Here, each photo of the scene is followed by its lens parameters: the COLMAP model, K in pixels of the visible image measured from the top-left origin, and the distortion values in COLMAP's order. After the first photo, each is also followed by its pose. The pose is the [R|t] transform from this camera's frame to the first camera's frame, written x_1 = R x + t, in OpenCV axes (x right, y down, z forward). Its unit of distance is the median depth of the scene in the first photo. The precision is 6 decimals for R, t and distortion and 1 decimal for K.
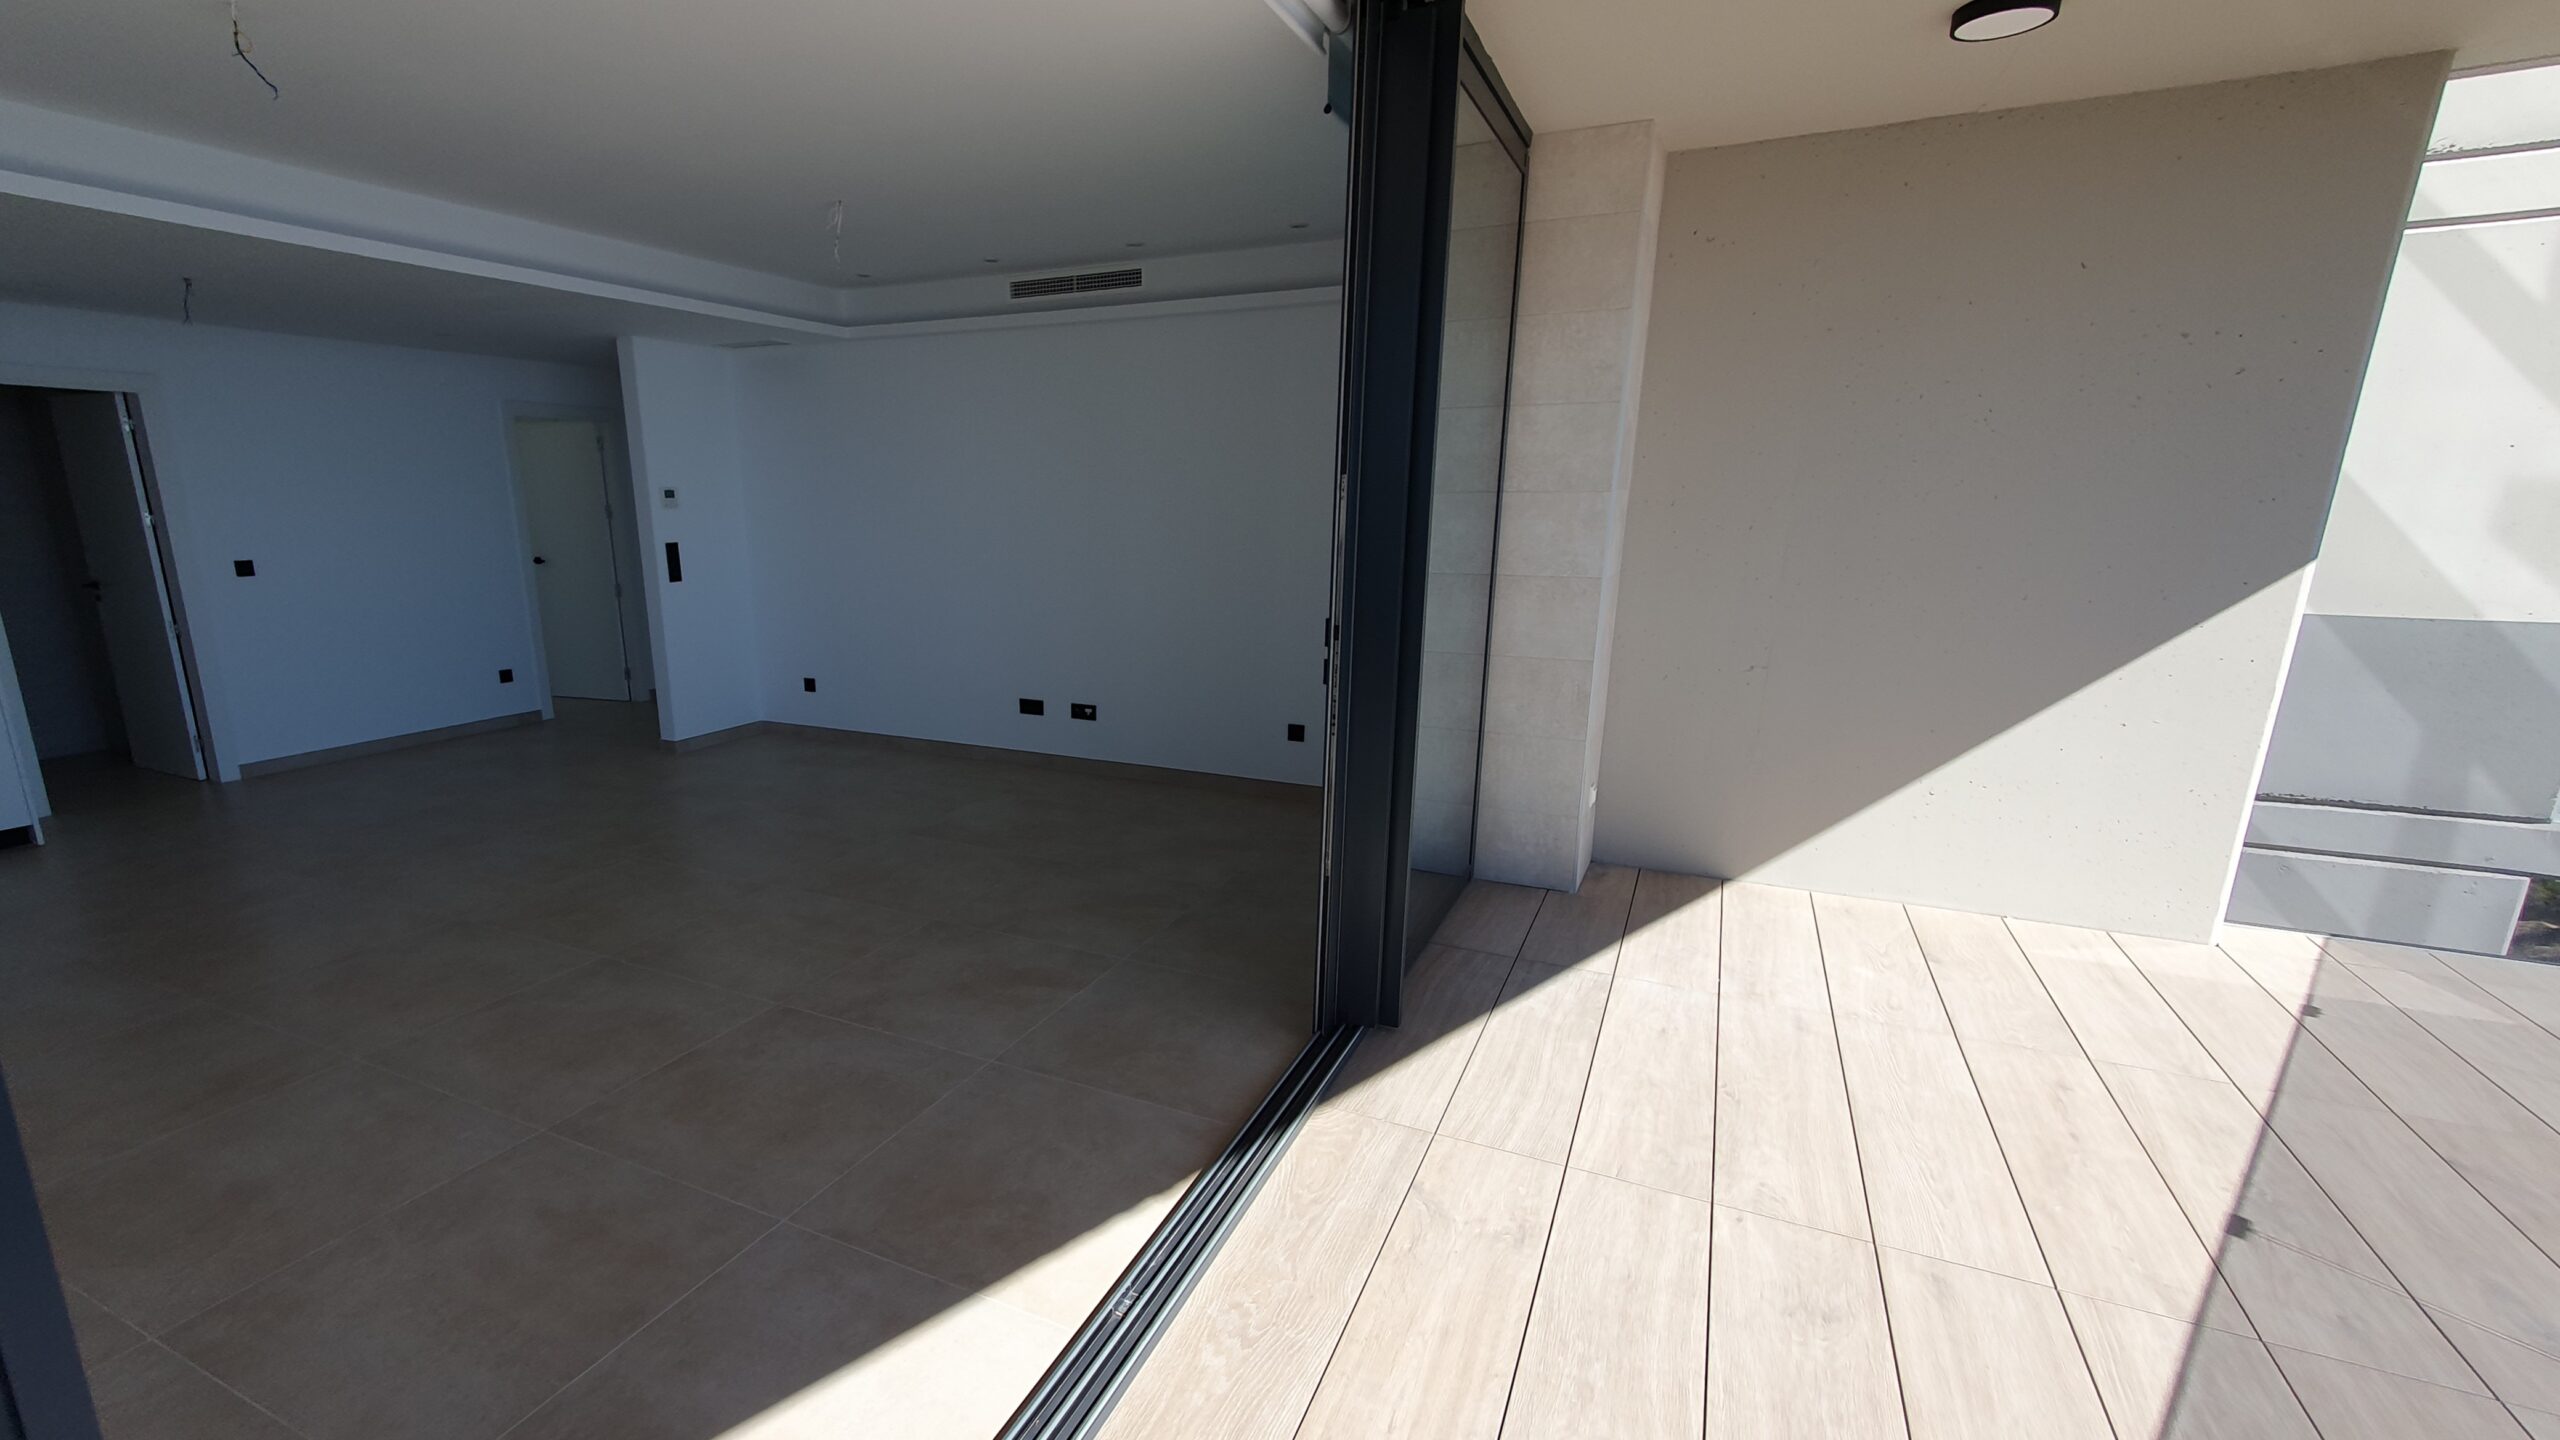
lens RADIAL K [[1127.6, 0, 1139.1], [0, 1127.6, 783.5], [0, 0, 1]] dist [0.010733, -0.000703]
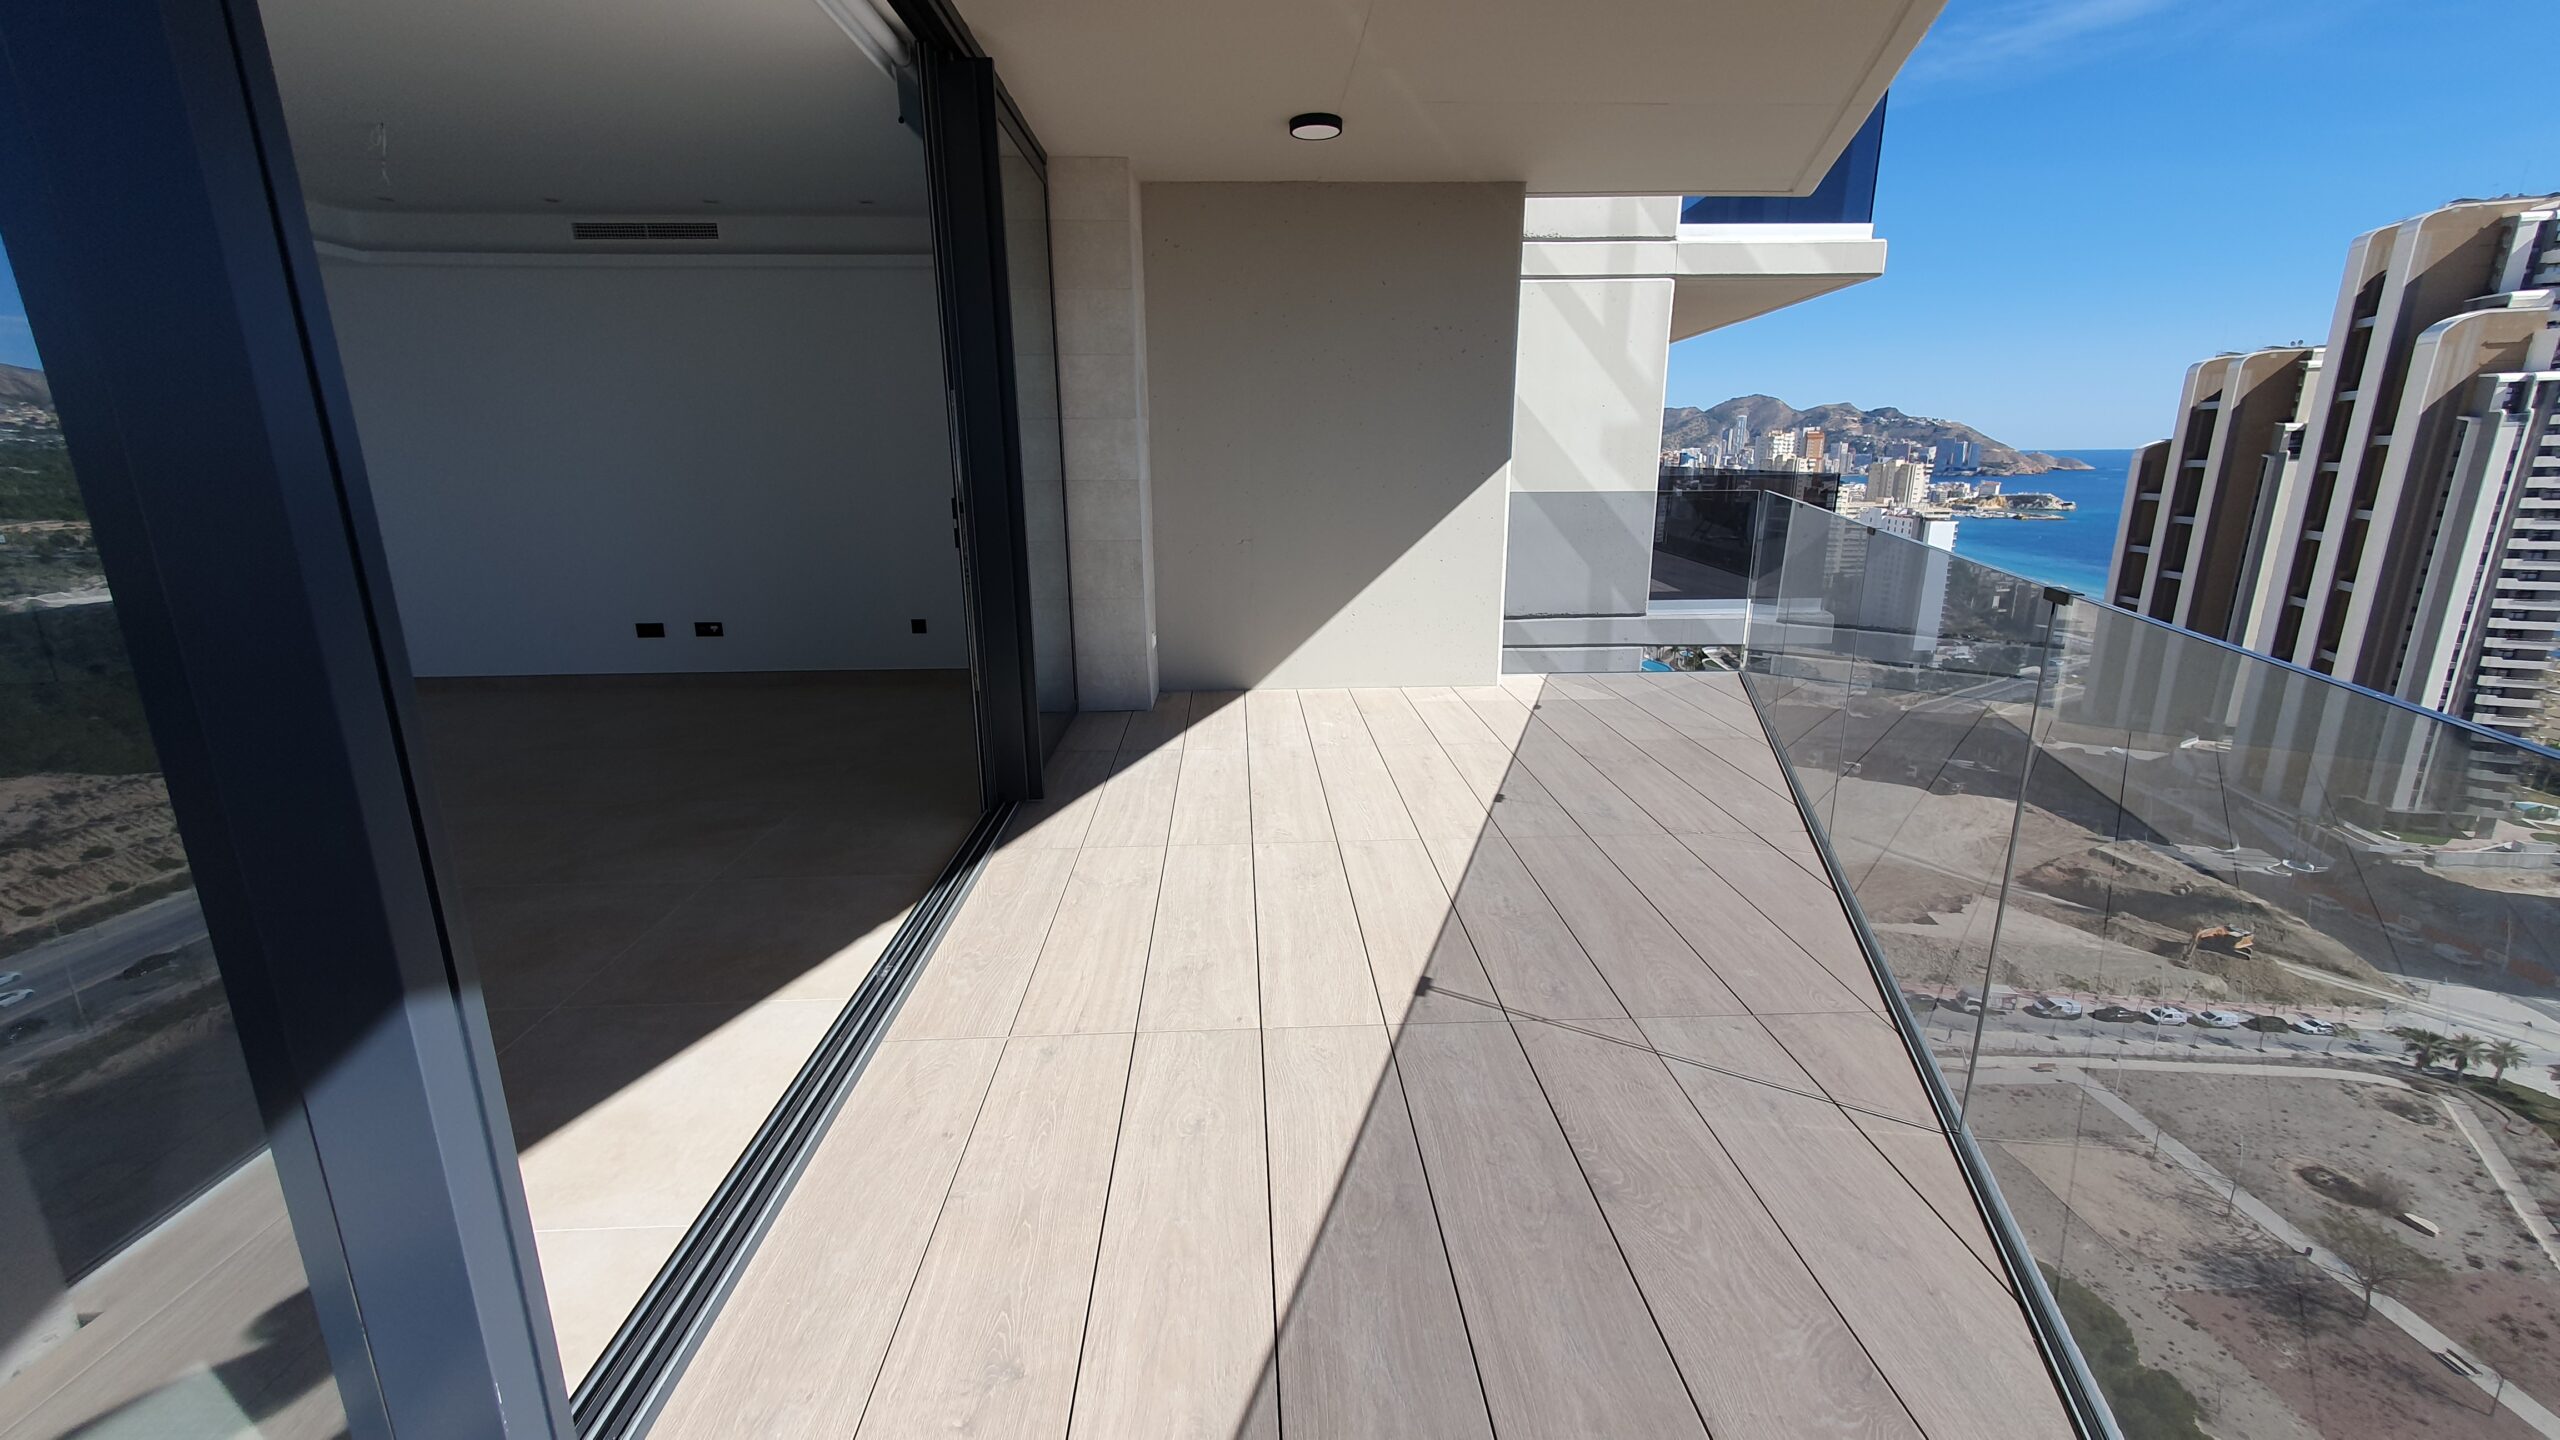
lens RADIAL K [[1048.5, 0, 1280.0], [0, 1048.5, 720.0], [0, 0, 1]] dist [0.019757, -0.000016]
pose [[0.871215, -0.124669, 0.474807, -0.093947], [0.130624, 0.991218, 0.020582, 0.109095], [-0.473203, 0.044090, 0.879849, -0.217251]]
